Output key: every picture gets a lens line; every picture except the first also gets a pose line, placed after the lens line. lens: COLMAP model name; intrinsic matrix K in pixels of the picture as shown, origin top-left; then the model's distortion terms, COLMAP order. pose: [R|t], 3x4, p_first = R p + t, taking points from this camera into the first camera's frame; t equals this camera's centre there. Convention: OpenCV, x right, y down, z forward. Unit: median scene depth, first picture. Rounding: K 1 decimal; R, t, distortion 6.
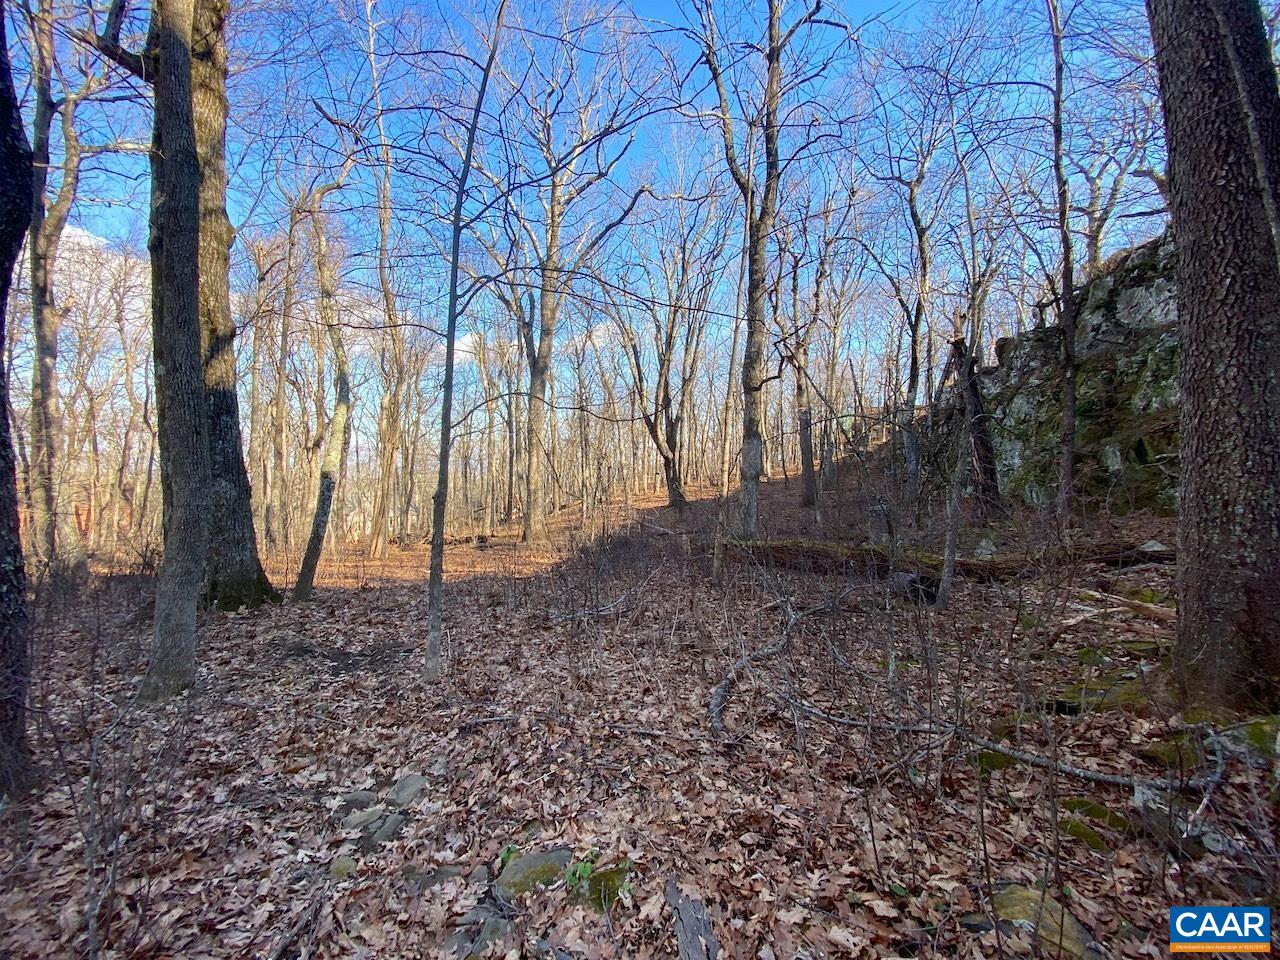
lens RADIAL K [[509.3, 0, 629.8], [0, 509.3, 484.1], [0, 0, 1]] dist [-0.001686, -0.012287]
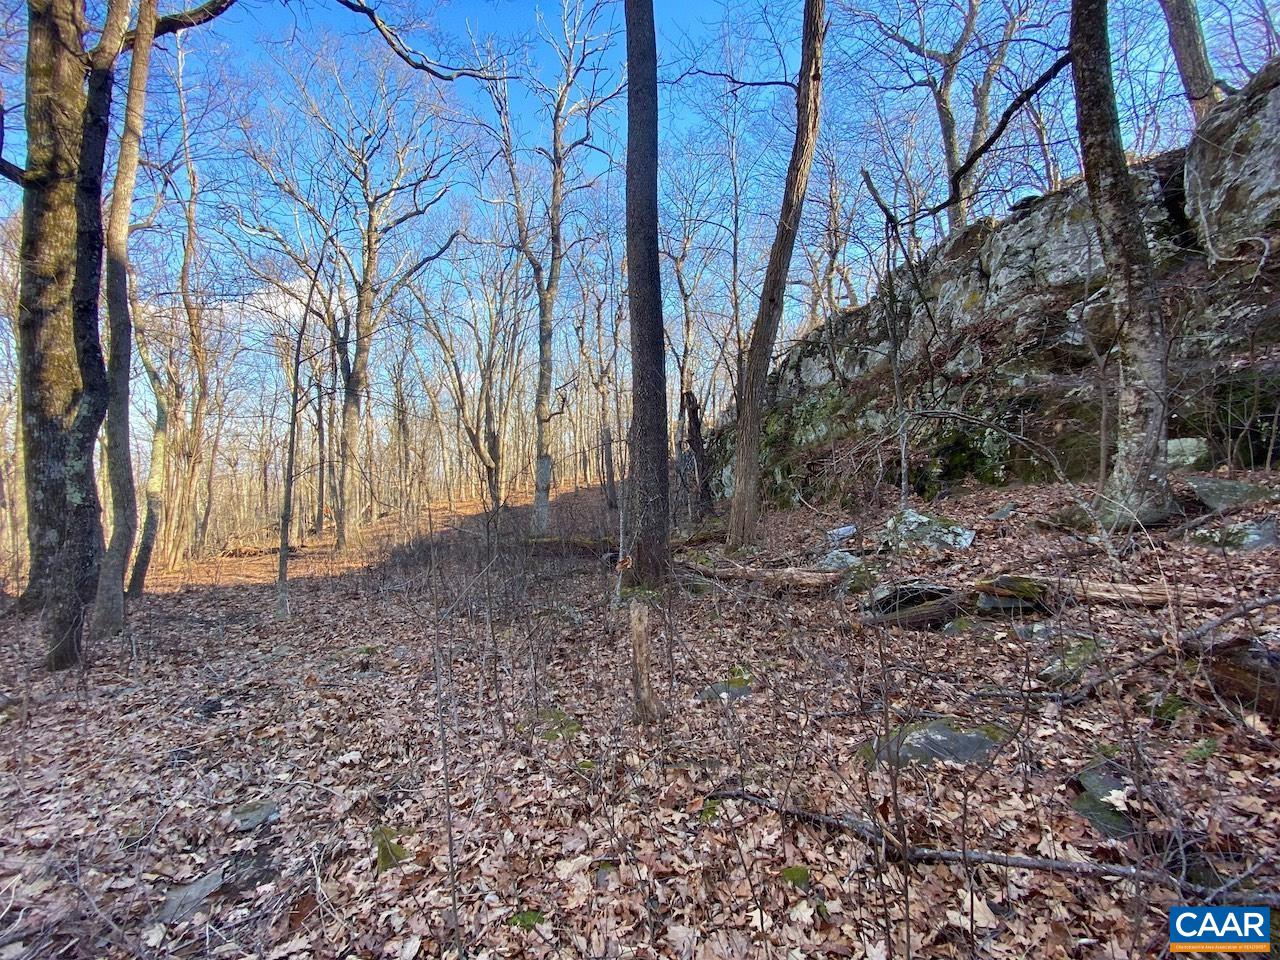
lens RADIAL K [[509.3, 0, 637.9], [0, 509.3, 478.5], [0, 0, 1]] dist [-0.001686, -0.012287]
pose [[0.945962, -0.001302, 0.324274, 0.035085], [0.007015, 0.999840, -0.016451, -0.011696], [-0.324201, 0.017837, 0.945820, -0.178100]]
